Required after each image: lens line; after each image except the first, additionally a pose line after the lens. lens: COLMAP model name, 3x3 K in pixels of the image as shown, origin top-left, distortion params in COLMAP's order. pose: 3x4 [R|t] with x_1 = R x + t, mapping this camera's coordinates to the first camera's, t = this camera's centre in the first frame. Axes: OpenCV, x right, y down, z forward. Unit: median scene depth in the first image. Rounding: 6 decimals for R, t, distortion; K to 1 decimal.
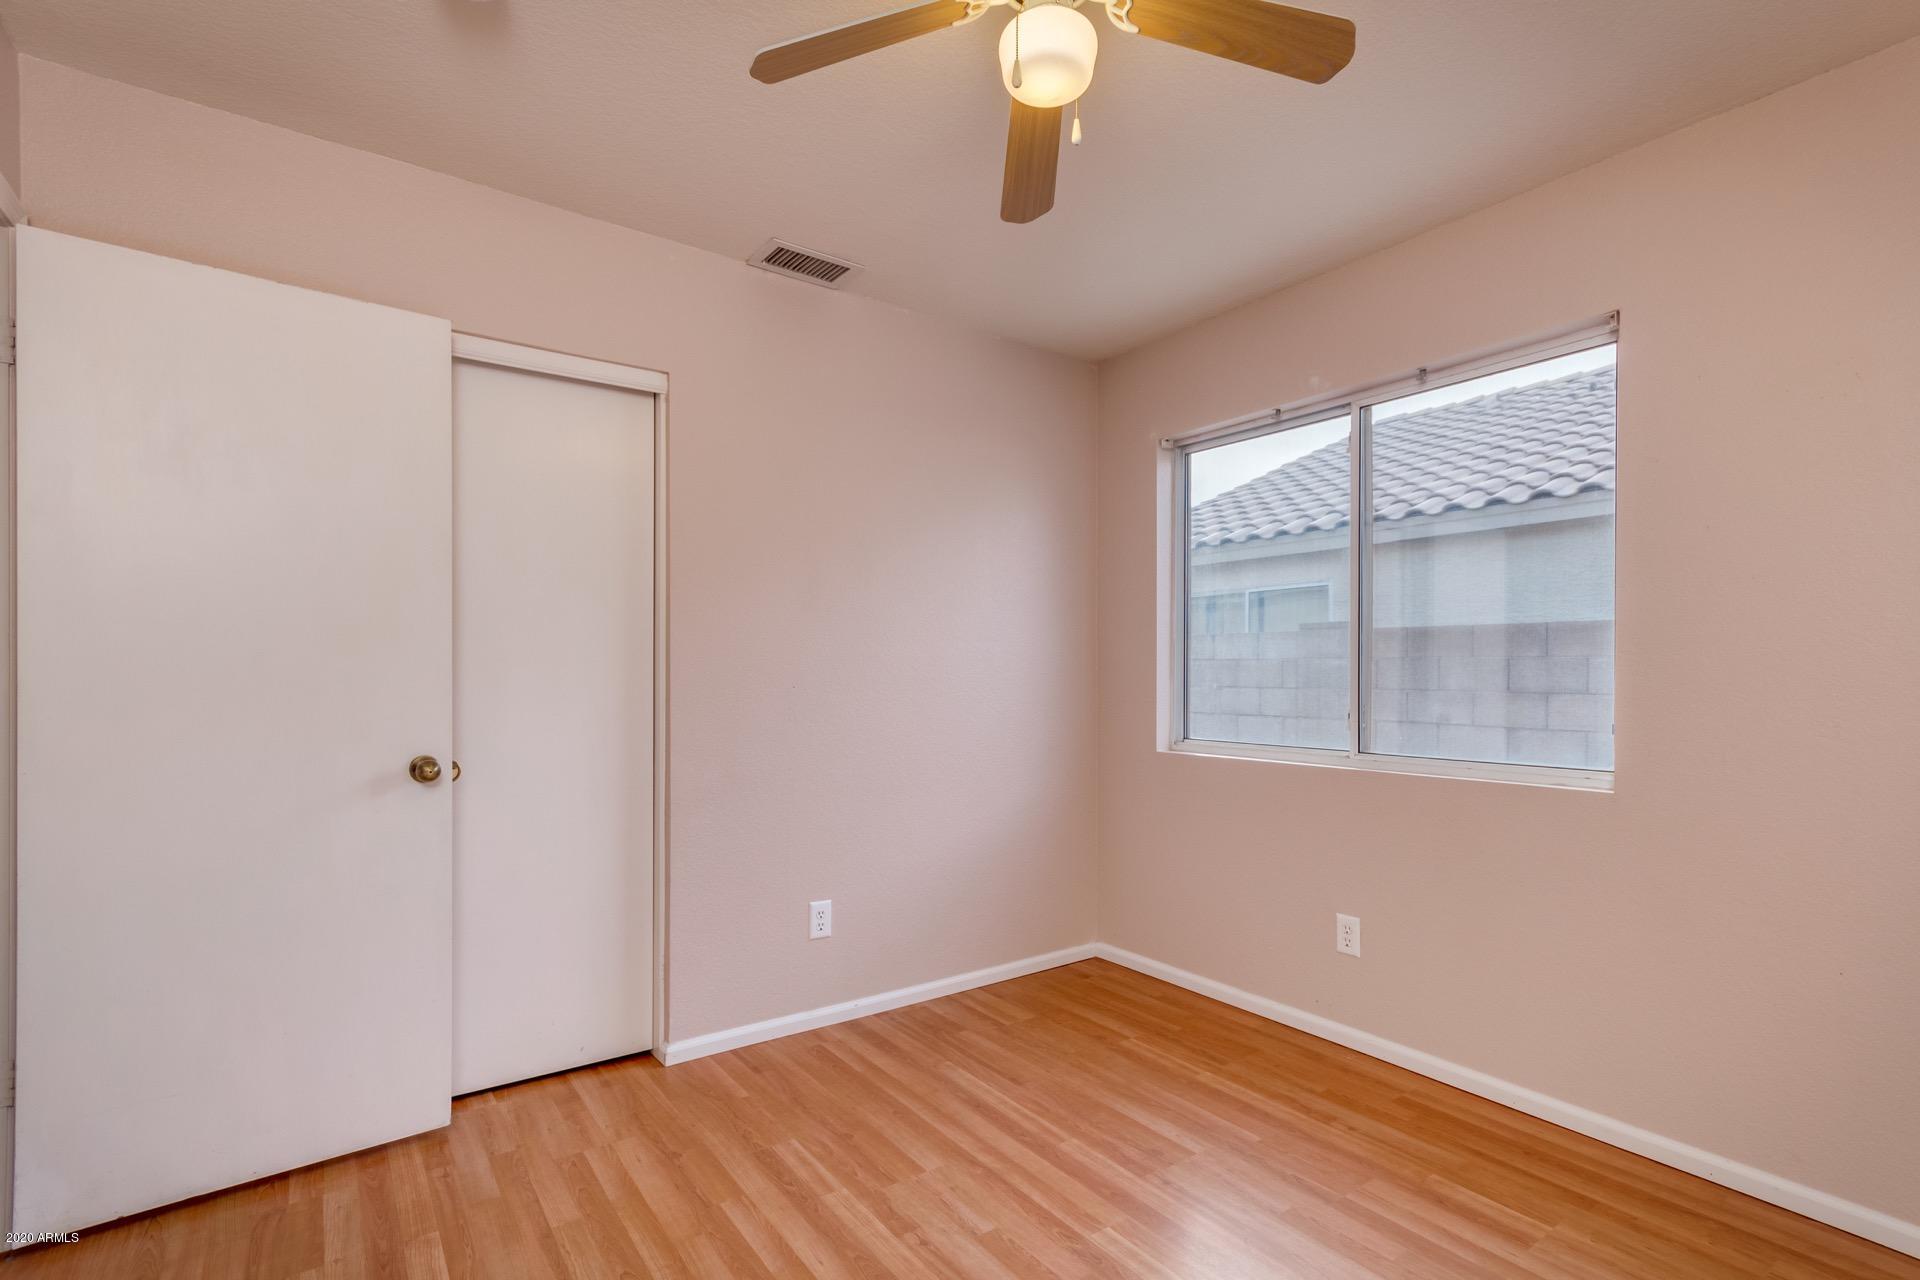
lens RADIAL K [[895.6, 0, 954.5], [0, 895.6, 673.4], [0, 0, 1]] dist [0.002976, 0.000617]
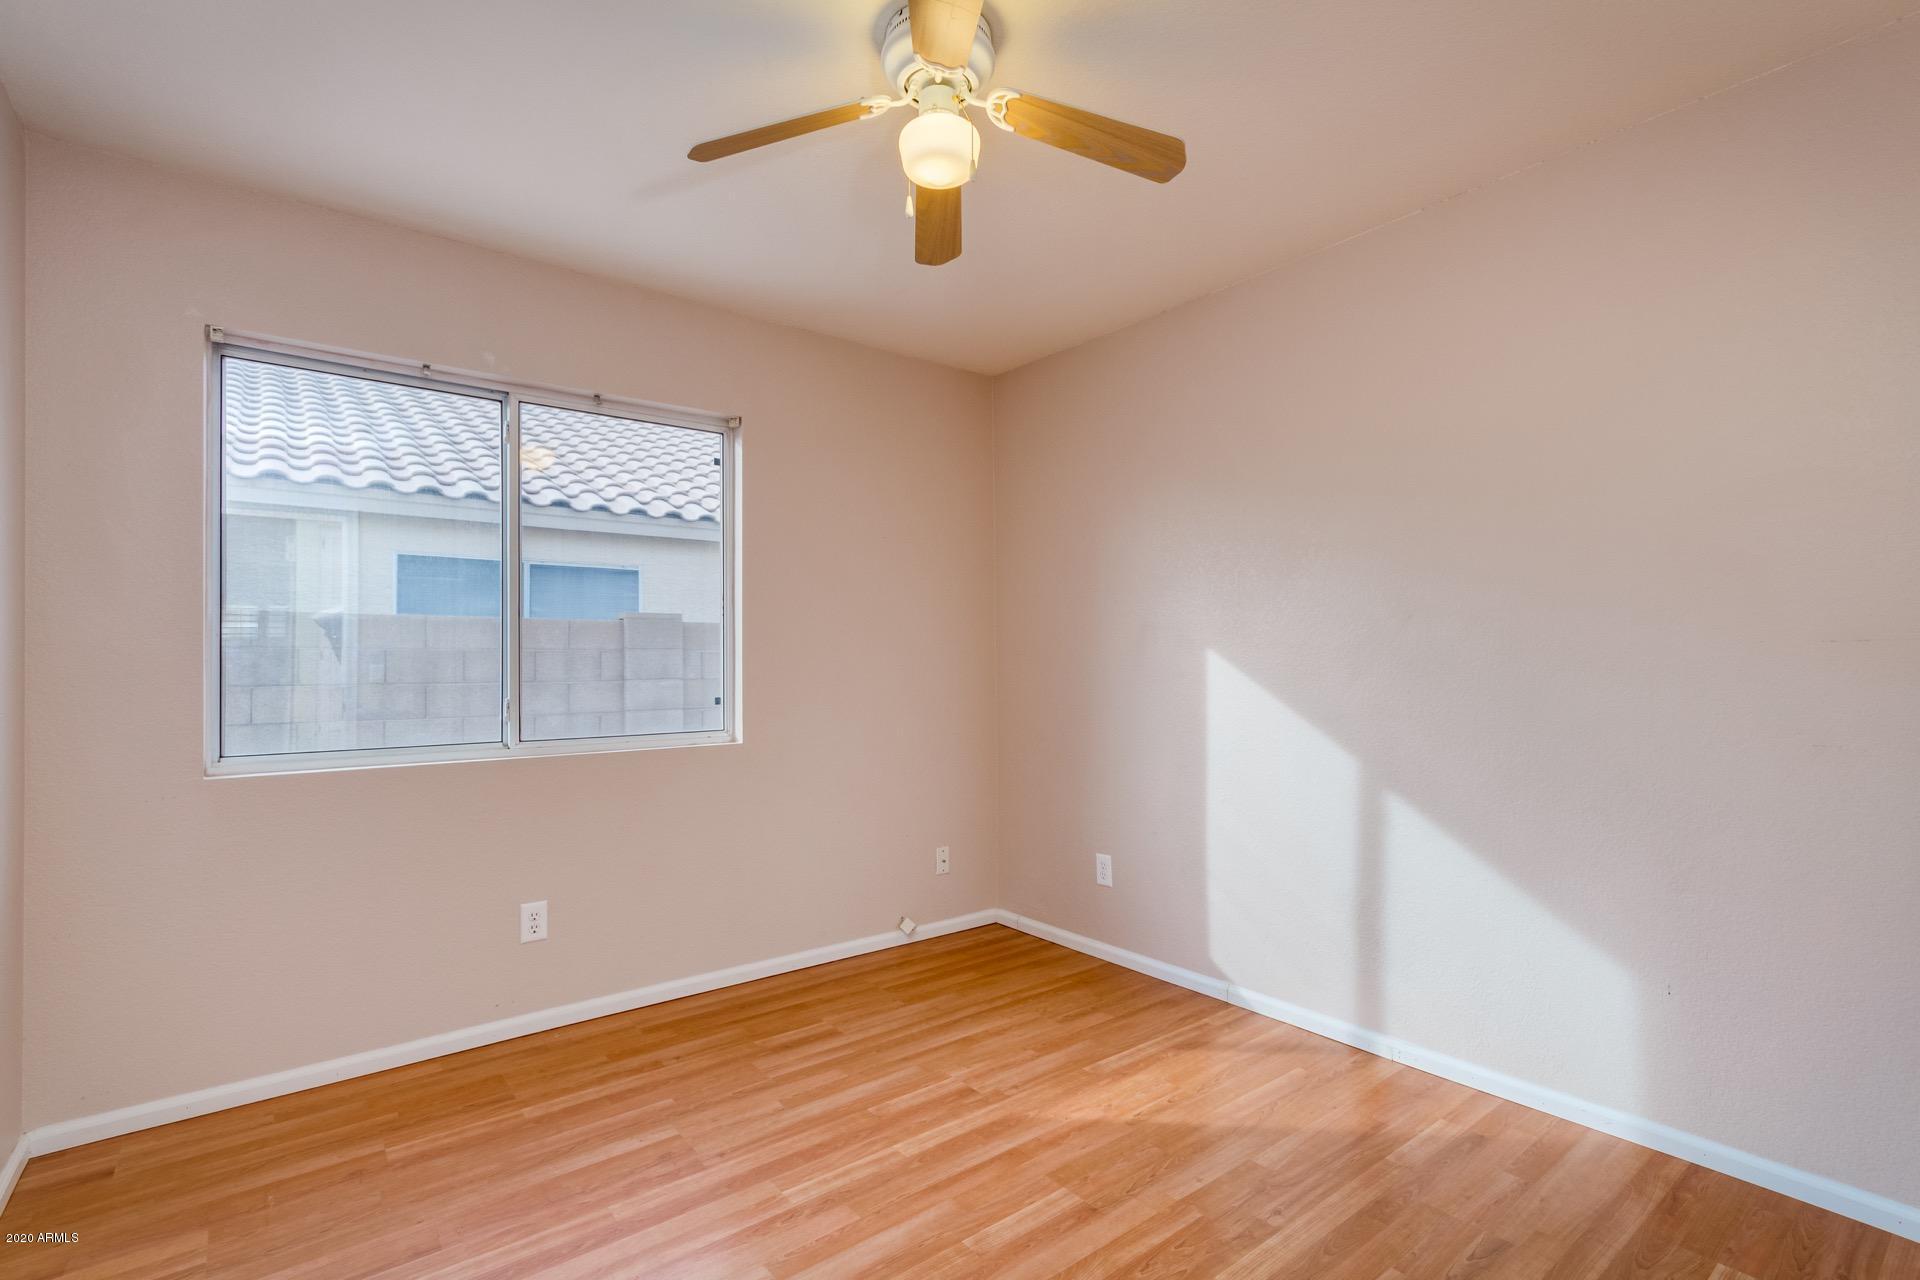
lens RADIAL K [[895.6, 0, 972.0], [0, 895.6, 648.0], [0, 0, 1]] dist [0.002976, 0.000617]
pose [[-0.047839, 0.004861, 0.998843, -0.682788], [0.003792, 0.999982, -0.004685, -0.013162], [-0.998848, 0.003564, -0.047857, 0.628472]]
